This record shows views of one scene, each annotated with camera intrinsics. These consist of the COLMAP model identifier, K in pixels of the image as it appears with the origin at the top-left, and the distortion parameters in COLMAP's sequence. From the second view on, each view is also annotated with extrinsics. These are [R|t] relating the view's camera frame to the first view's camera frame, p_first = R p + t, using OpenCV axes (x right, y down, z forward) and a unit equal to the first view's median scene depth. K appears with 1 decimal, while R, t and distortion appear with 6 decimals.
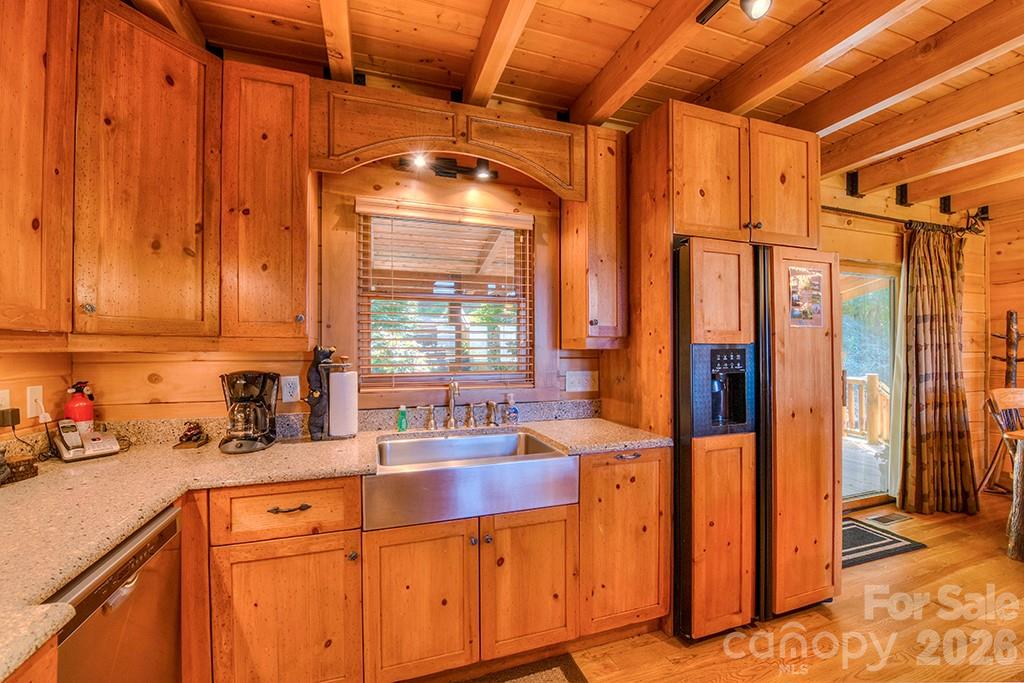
lens RADIAL K [[419.7, 0, 517.1], [0, 419.7, 341.5], [0, 0, 1]] dist [-0.001808, -0.000247]
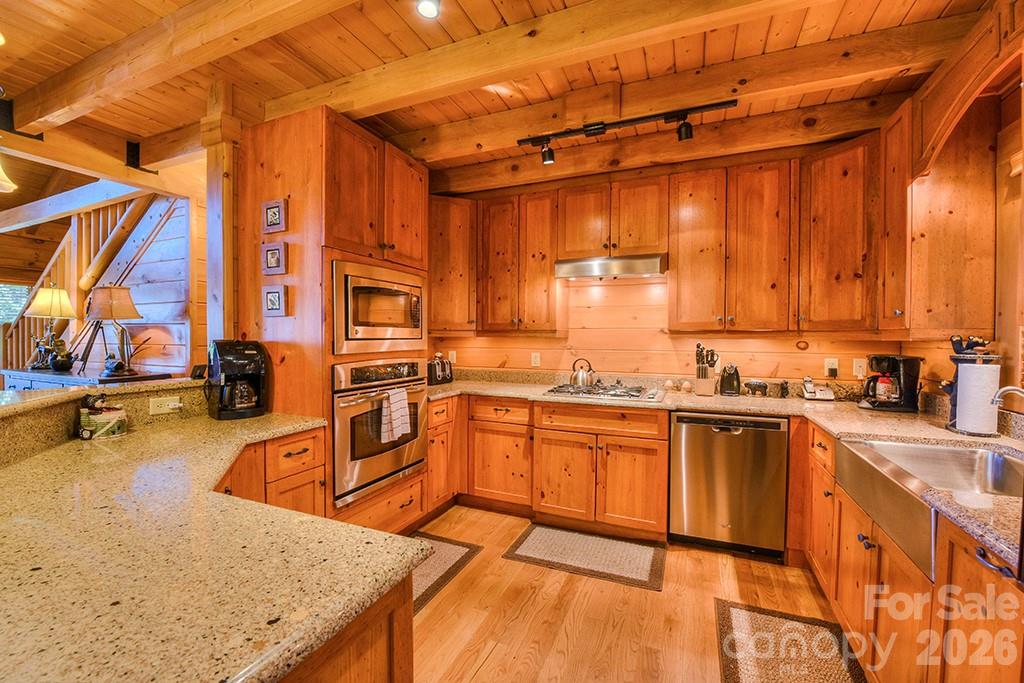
lens RADIAL K [[419.7, 0, 517.1], [0, 419.7, 341.5], [0, 0, 1]] dist [-0.001808, -0.000247]
pose [[-0.664128, 0.003740, -0.747610, 1.198037], [-0.001191, 0.999981, 0.006061, 0.019589], [0.747618, 0.004916, -0.664111, 1.099229]]
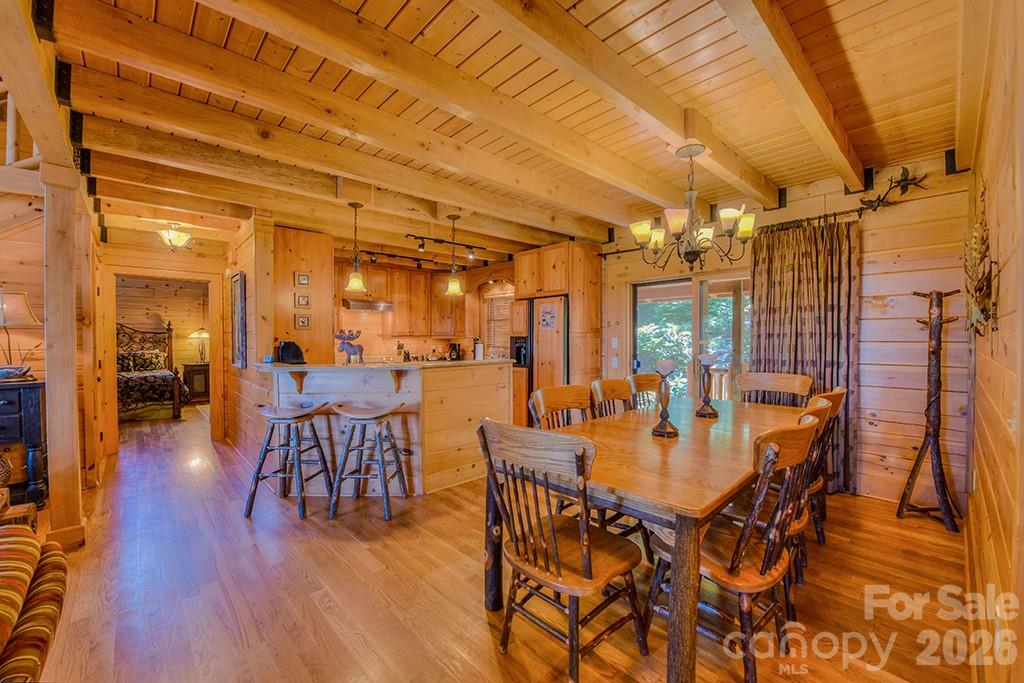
lens RADIAL K [[411.2, 0, 507.9], [0, 411.2, 345.4], [0, 0, 1]] dist [-0.014594, -0.000299]
pose [[0.403658, 0.013570, -0.914809, 3.784650], [0.013211, 0.999699, 0.020659, 0.013081], [0.914815, -0.020424, 0.403357, -0.281154]]
